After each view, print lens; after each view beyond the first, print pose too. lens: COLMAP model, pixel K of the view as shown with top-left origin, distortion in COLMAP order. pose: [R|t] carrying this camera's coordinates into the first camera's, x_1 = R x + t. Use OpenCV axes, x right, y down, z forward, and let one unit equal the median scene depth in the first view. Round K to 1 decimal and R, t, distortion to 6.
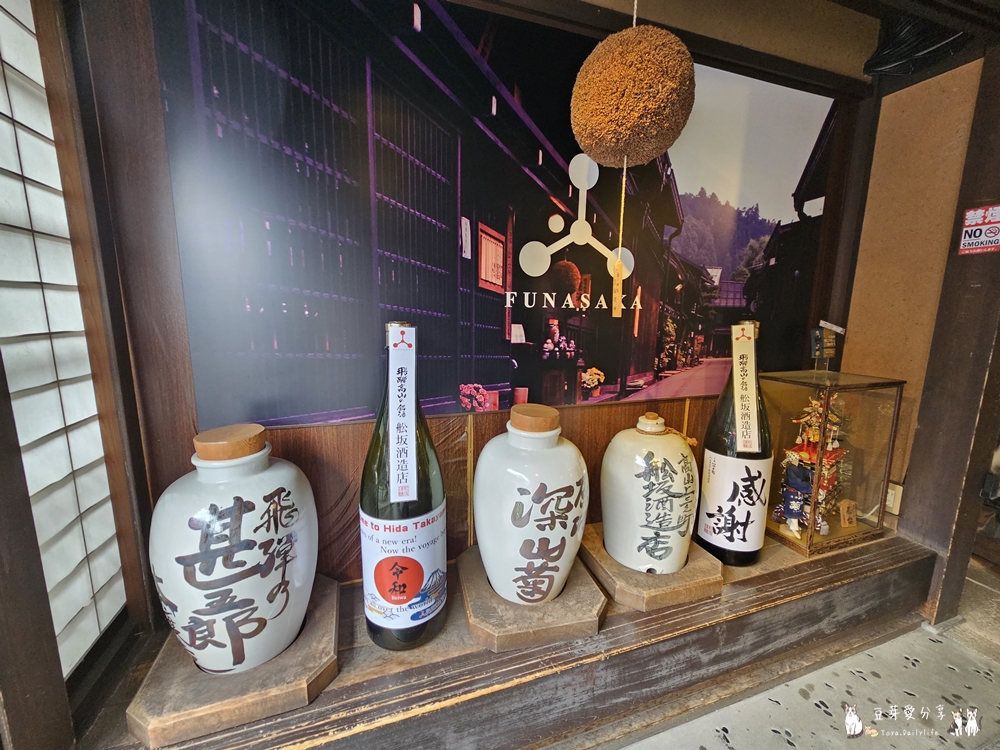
lens RADIAL K [[414.9, 0, 502.5], [0, 414.9, 377.6], [0, 0, 1]] dist [-0.003571, 0.000708]
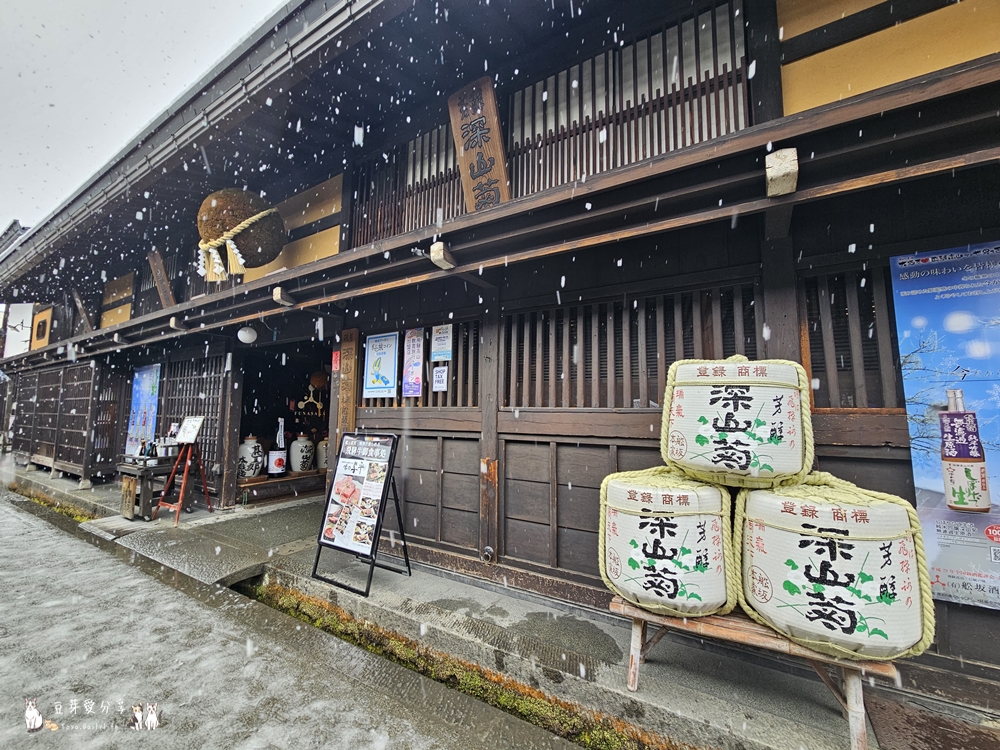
lens RADIAL K [[414.9, 0, 505.1], [0, 414.9, 375.3], [0, 0, 1]] dist [-0.003571, 0.000708]
pose [[0.770608, 0.056649, 0.634786, -1.470232], [0.106748, 0.970497, -0.216197, 0.845222], [-0.628305, 0.234365, 0.741826, -5.192497]]
